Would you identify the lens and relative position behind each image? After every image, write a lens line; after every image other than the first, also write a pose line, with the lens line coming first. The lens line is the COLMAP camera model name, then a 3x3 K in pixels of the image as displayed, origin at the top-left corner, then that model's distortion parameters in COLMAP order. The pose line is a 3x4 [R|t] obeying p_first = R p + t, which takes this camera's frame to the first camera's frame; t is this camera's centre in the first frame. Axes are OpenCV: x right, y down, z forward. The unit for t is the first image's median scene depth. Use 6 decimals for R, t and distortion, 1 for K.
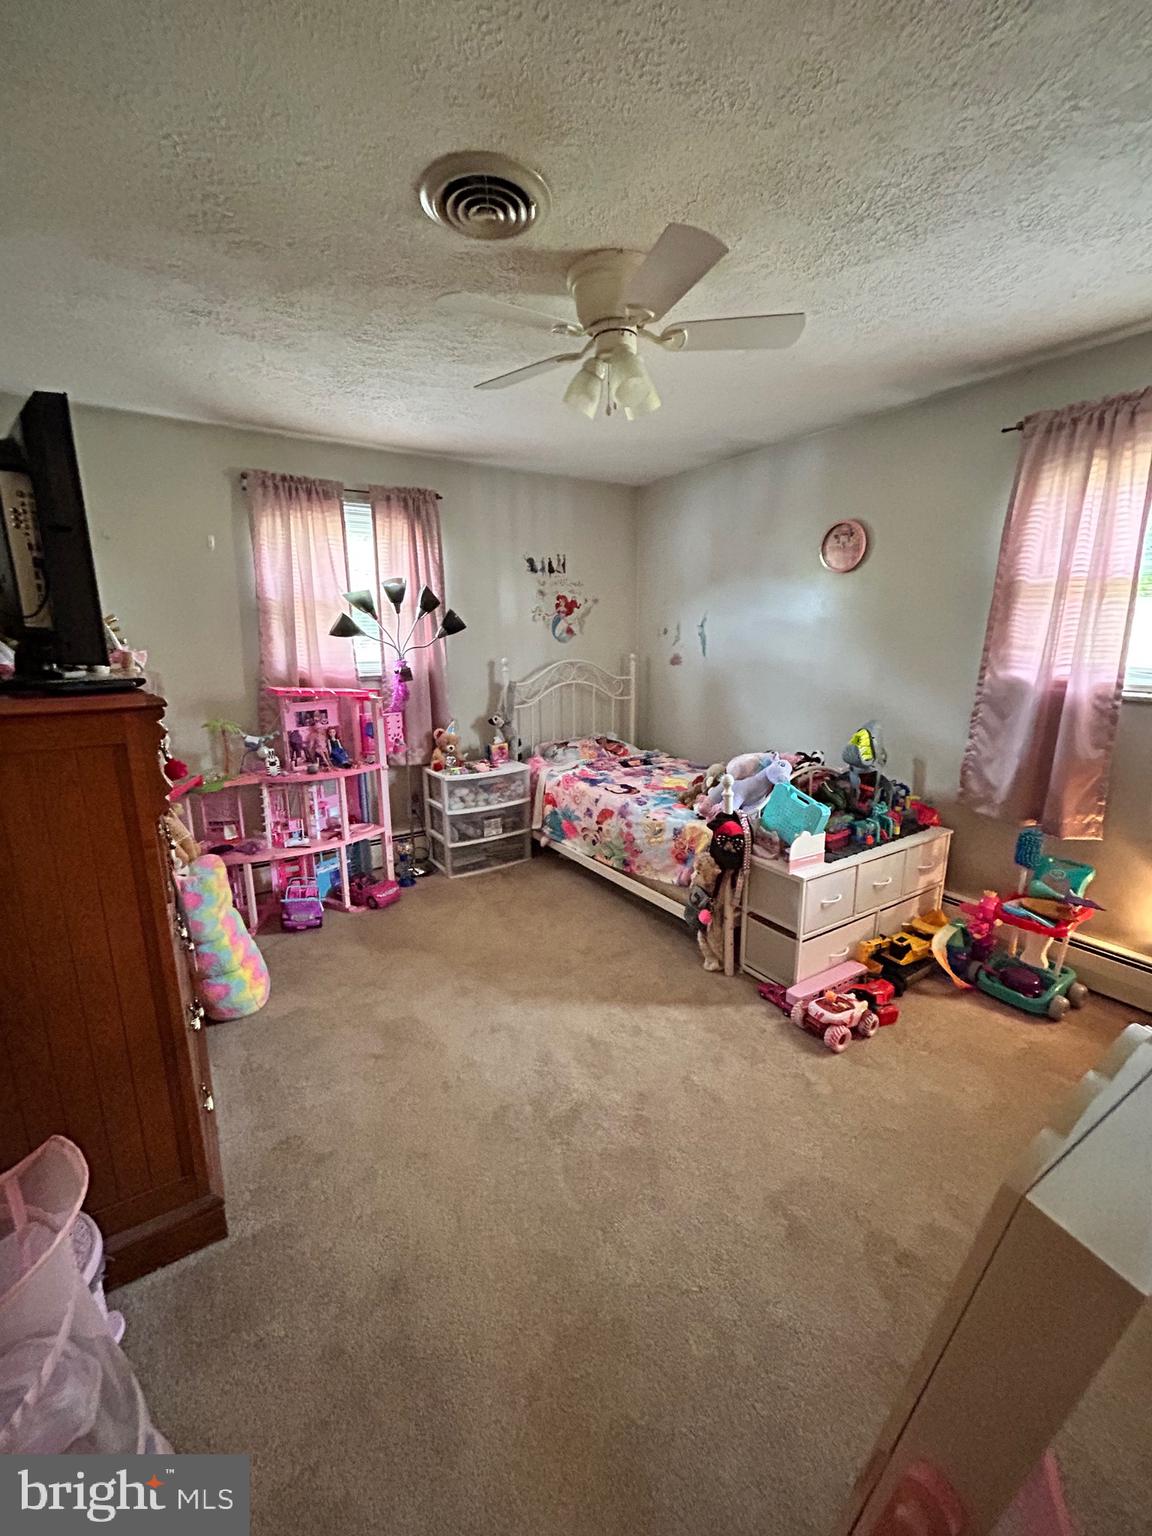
lens RADIAL K [[618.7, 0, 576.0], [0, 618.7, 768.0], [0, 0, 1]] dist [0.001284, -0.000172]
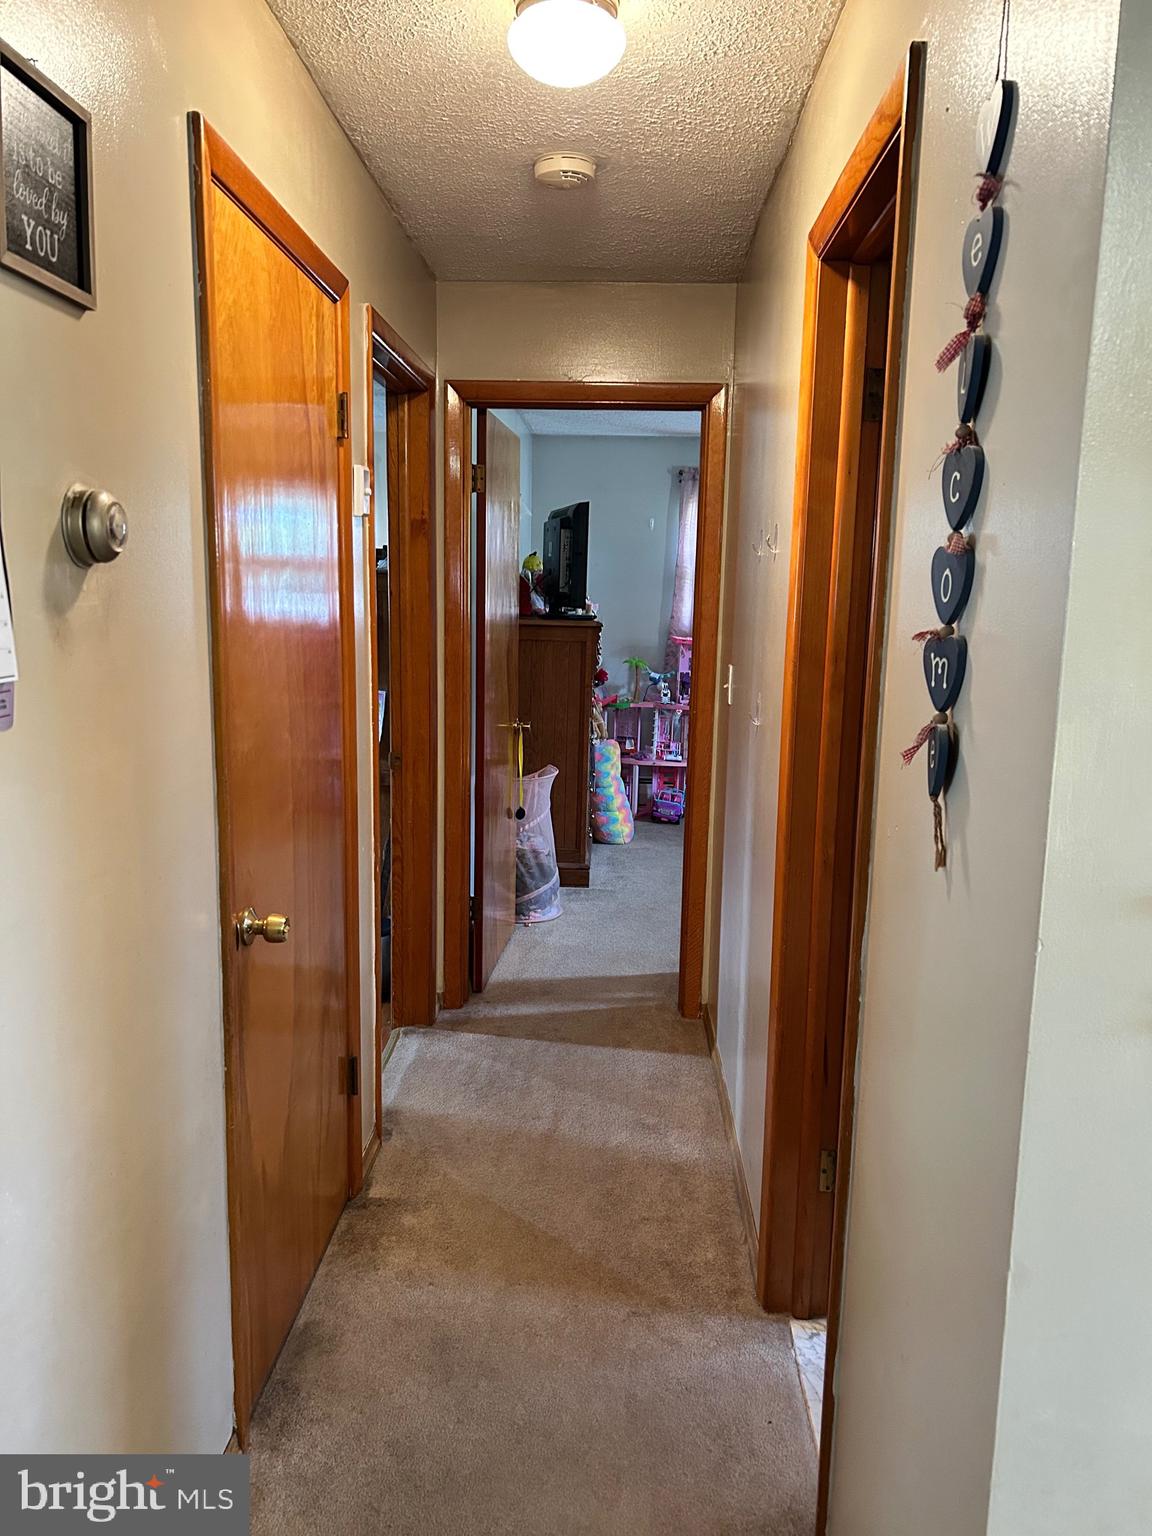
lens RADIAL K [[1168.6, 0, 576.0], [0, 1168.6, 768.0], [0, 0, 1]] dist [0.028816, -0.000546]
pose [[0.817147, 0.112674, -0.565309, 0.745447], [-0.151173, 0.988273, -0.021543, 0.223183], [0.556252, 0.103063, 0.824598, -1.085961]]
